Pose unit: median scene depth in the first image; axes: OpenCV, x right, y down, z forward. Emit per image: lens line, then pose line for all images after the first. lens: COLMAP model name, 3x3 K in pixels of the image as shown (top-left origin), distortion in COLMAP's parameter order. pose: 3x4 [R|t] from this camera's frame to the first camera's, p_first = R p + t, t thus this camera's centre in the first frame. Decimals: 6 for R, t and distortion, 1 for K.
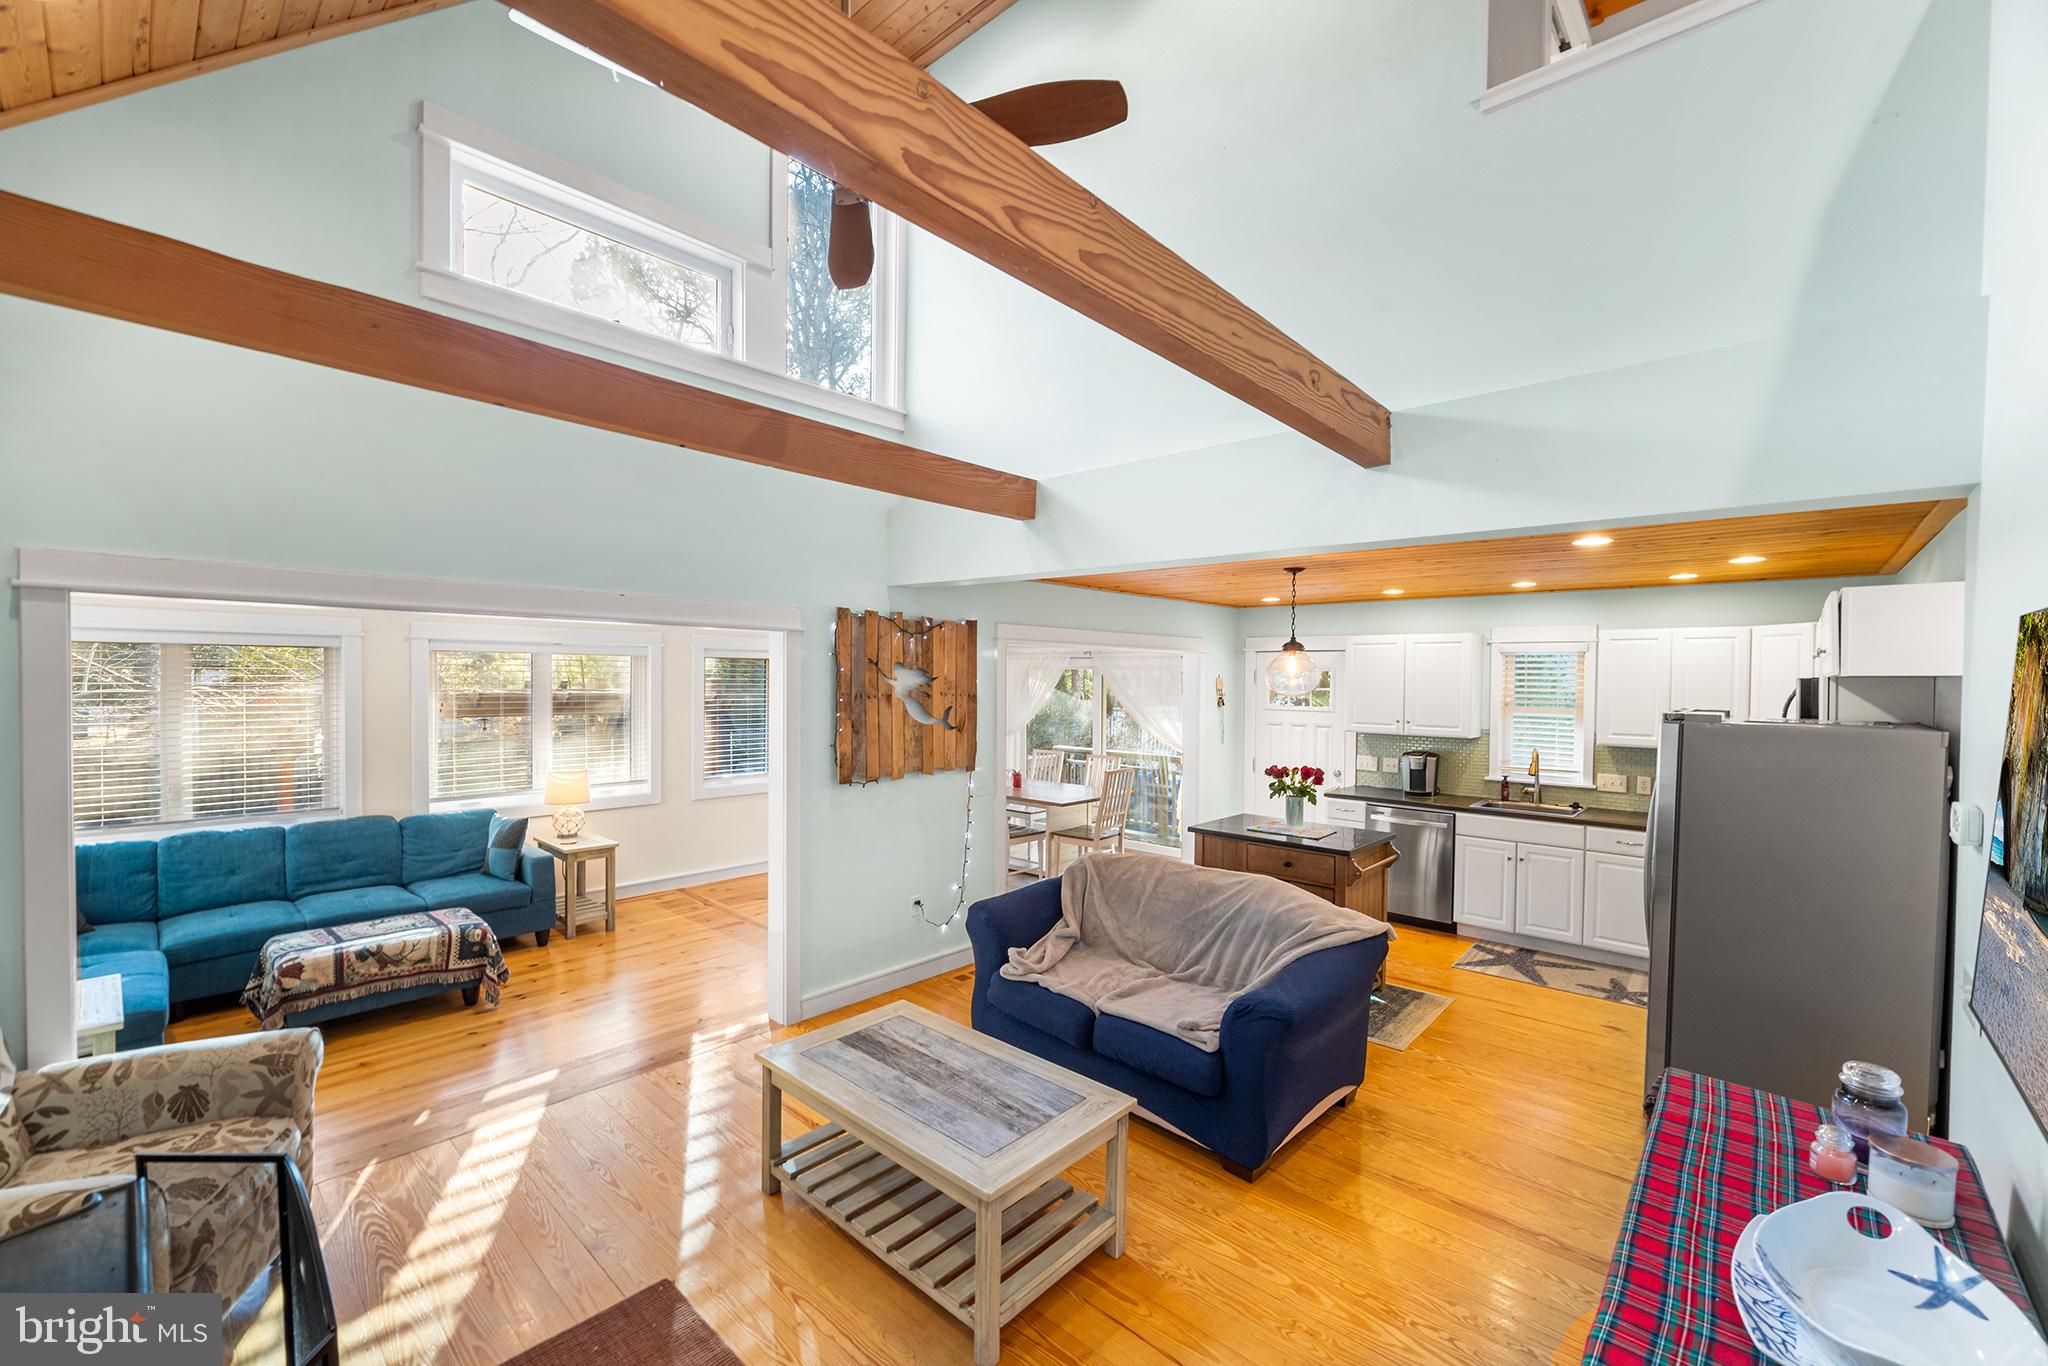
lens RADIAL K [[835.1, 0, 1019.7], [0, 835.1, 692.4], [0, 0, 1]] dist [-0.001686, -0.000087]
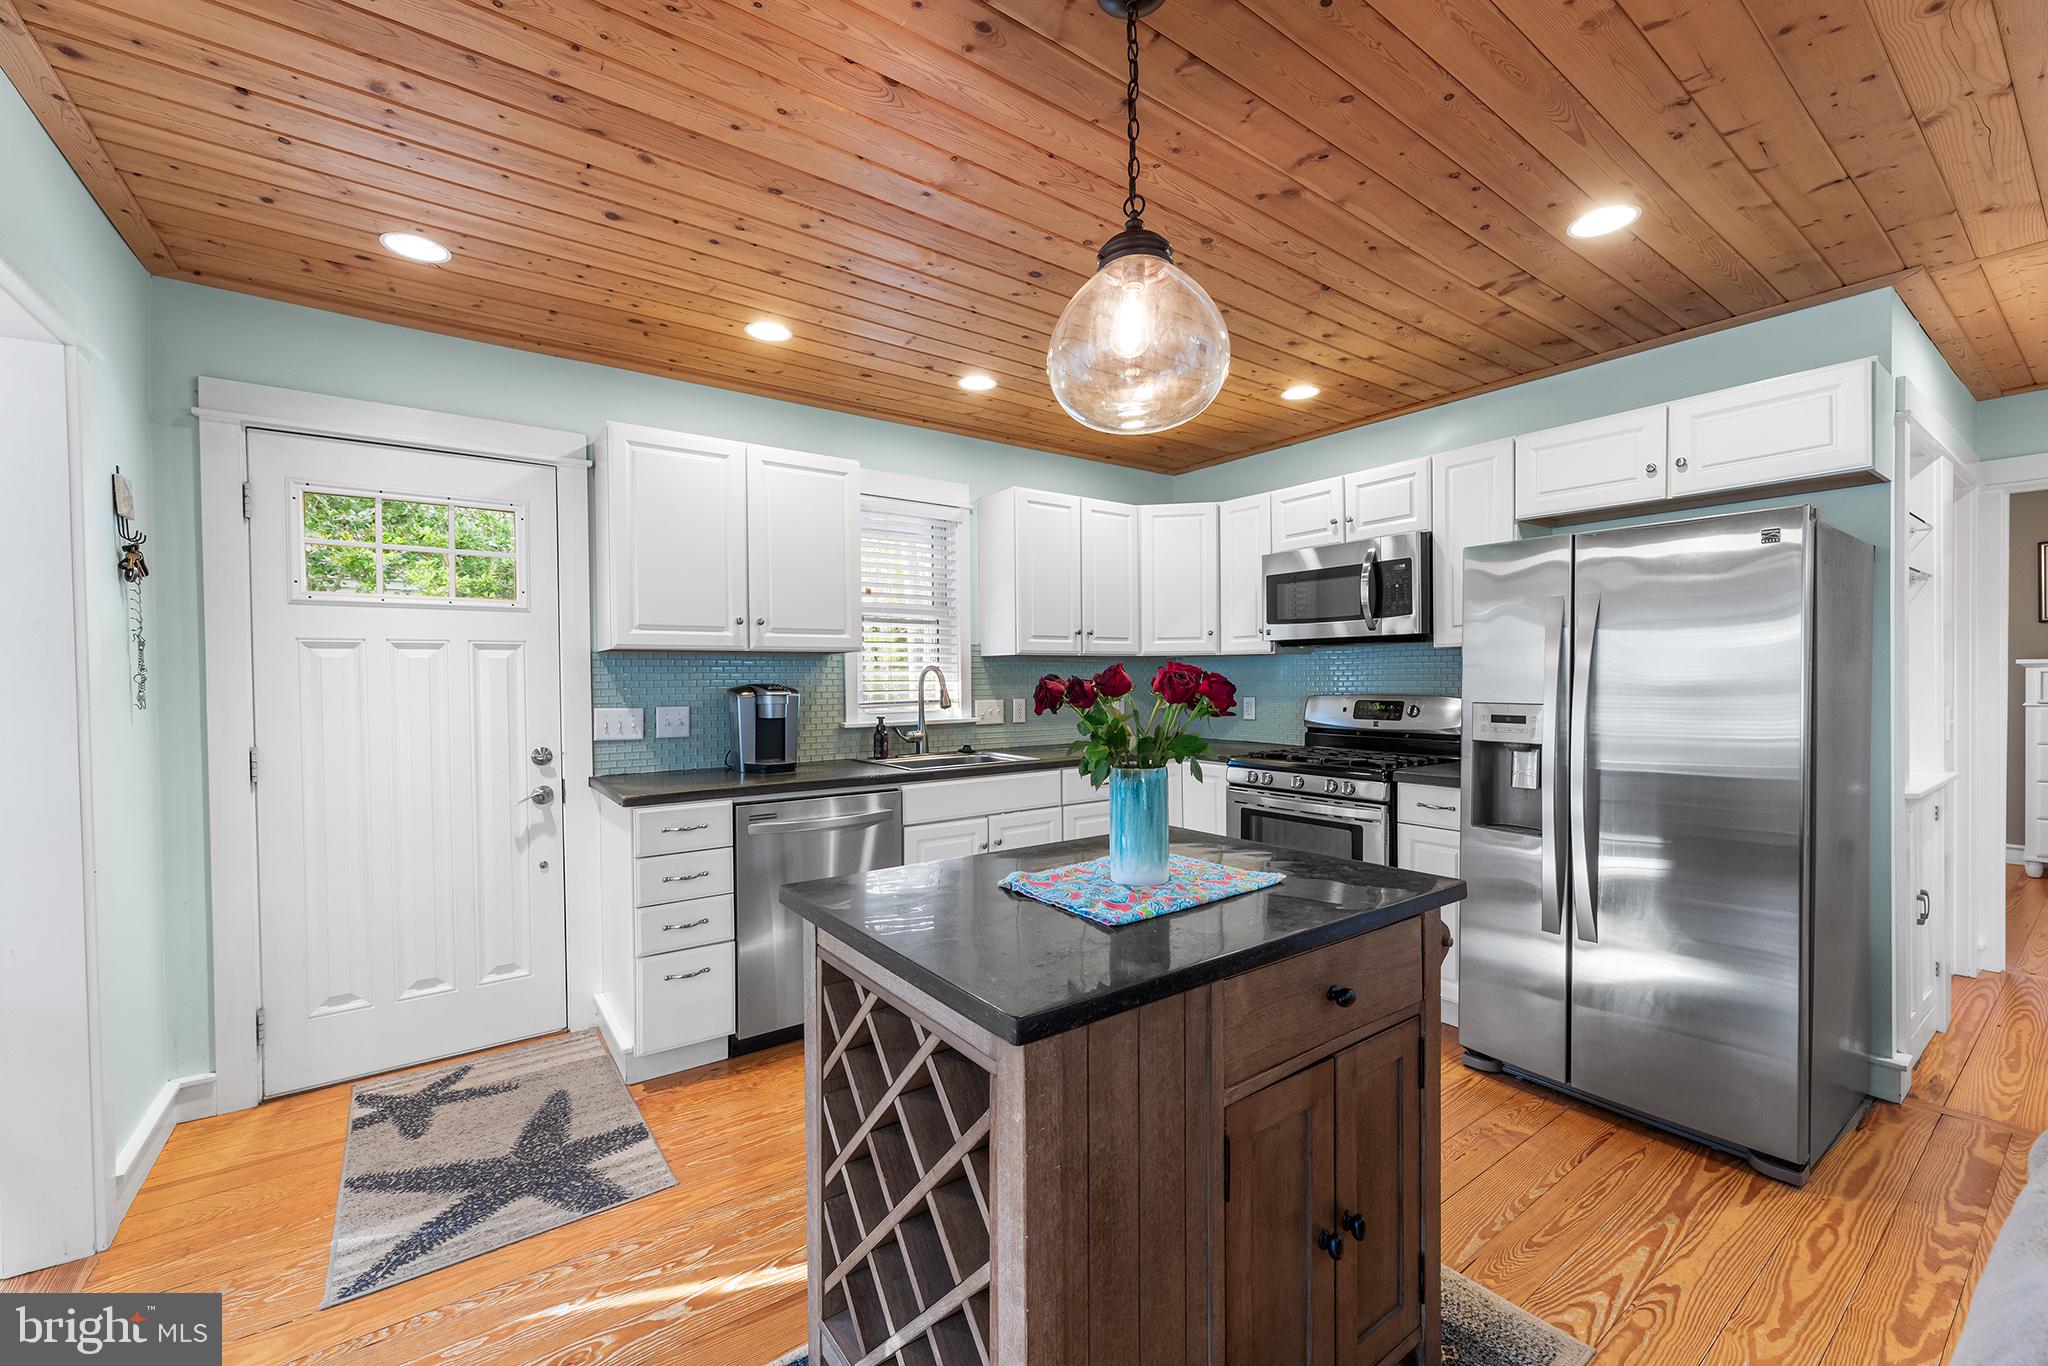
lens RADIAL K [[824.8, 0, 1020.7], [0, 824.8, 689.5], [0, 0, 1]] dist [0.000315, -0.000555]
pose [[0.196609, -0.025647, 0.980146, 0.031056], [0.029804, 0.999352, 0.020171, 0.088649], [-0.980029, 0.025246, 0.197246, 0.971821]]
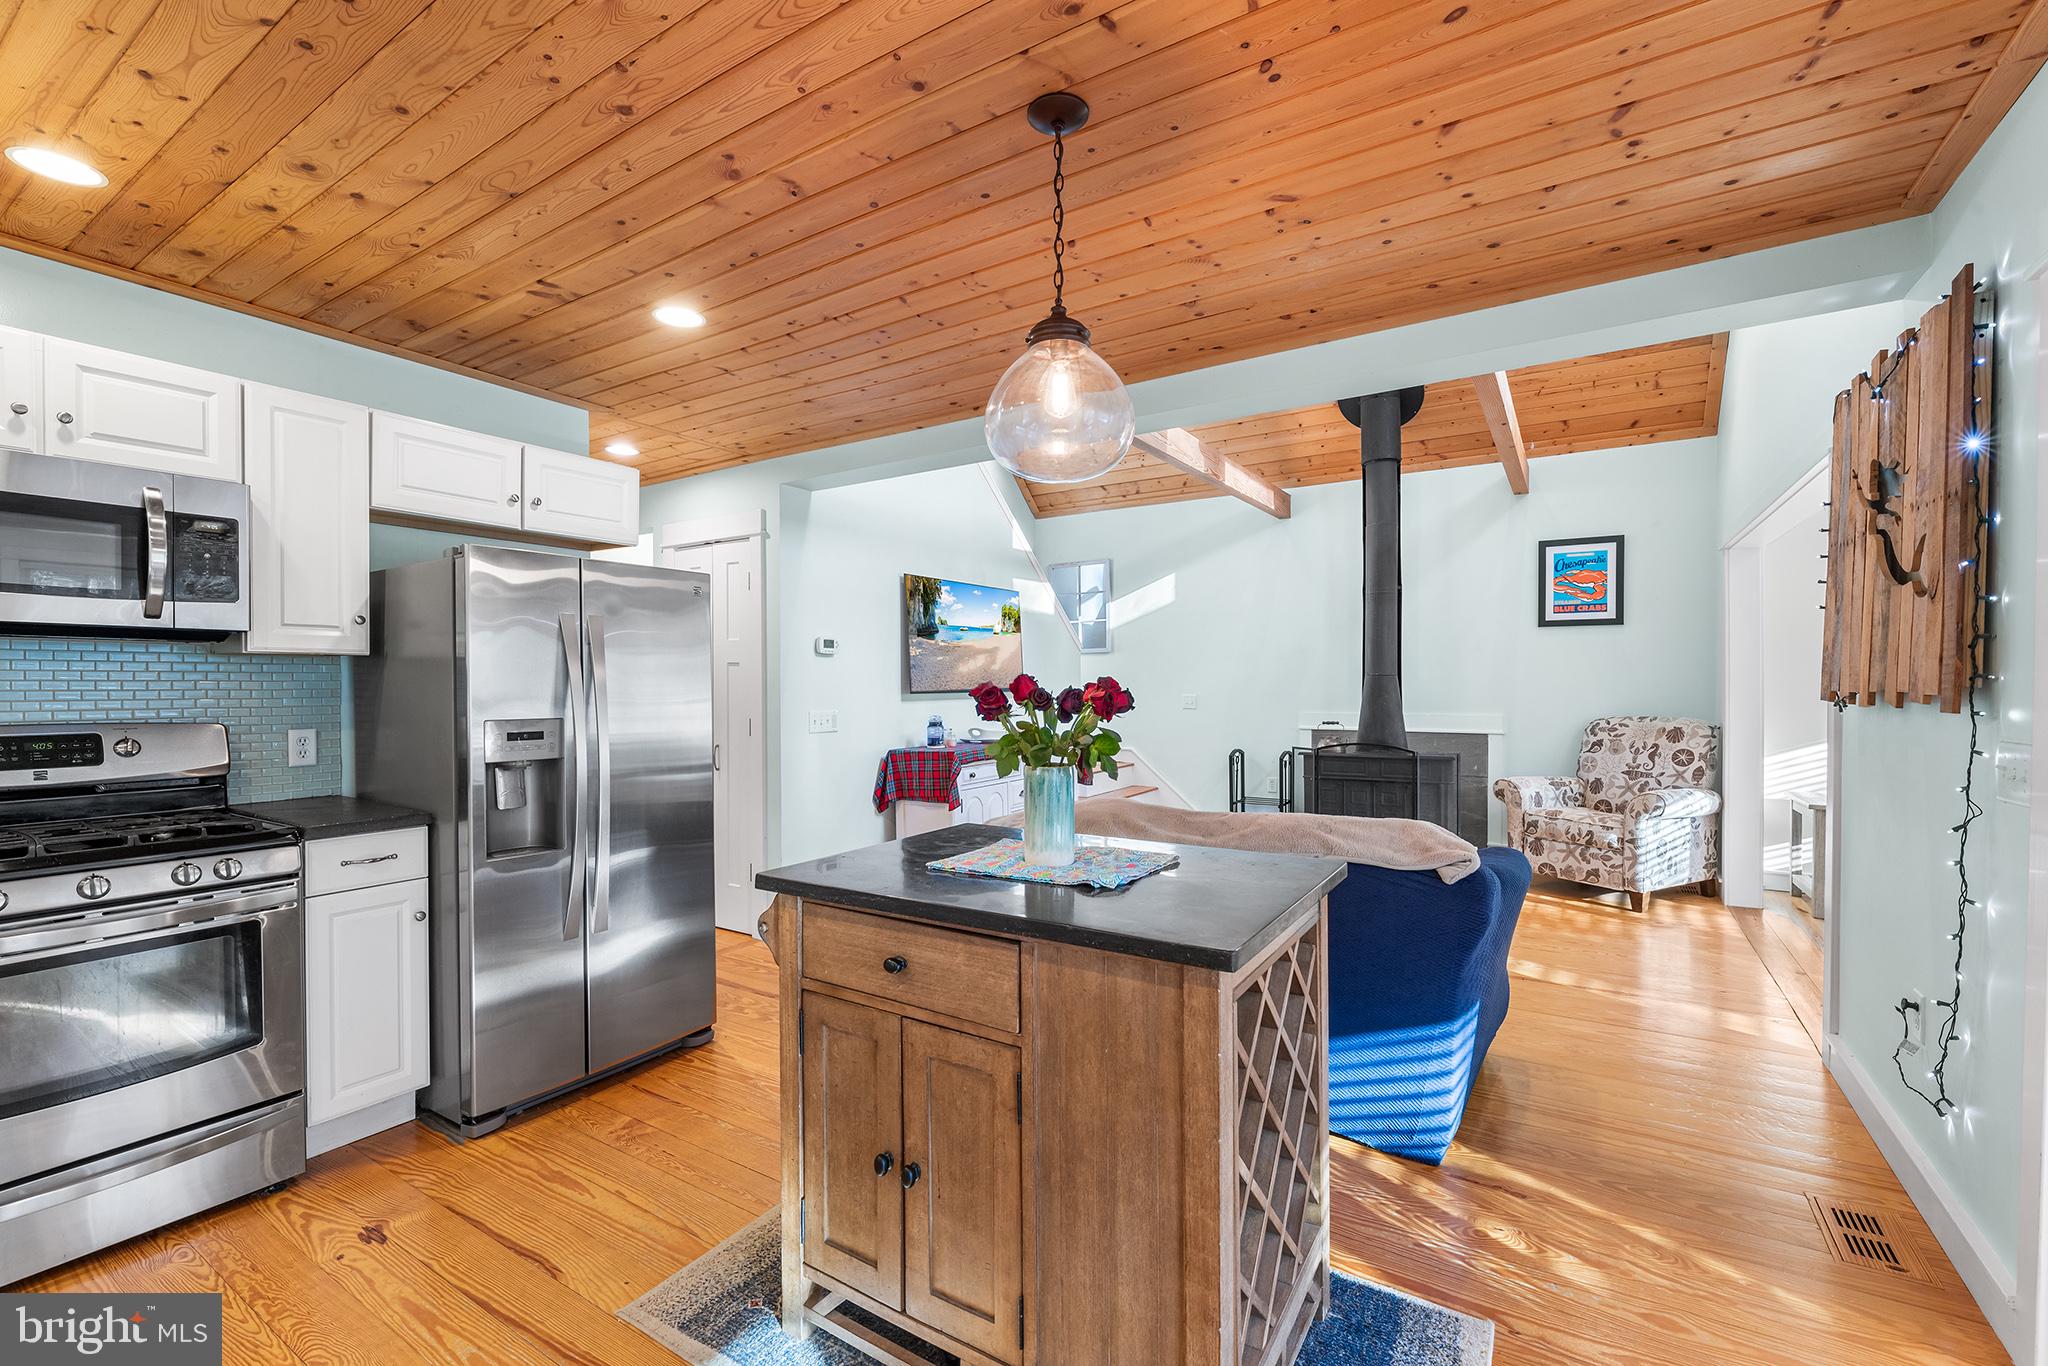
lens RADIAL K [[874.3, 0, 1021.0], [0, 874.3, 689.9], [0, 0, 1]] dist [0.000287, -0.000077]
pose [[-0.984350, -0.005112, -0.176152, 0.401412], [-0.009638, 0.999645, 0.024849, 0.083270], [0.175962, 0.026158, -0.984049, 1.343462]]
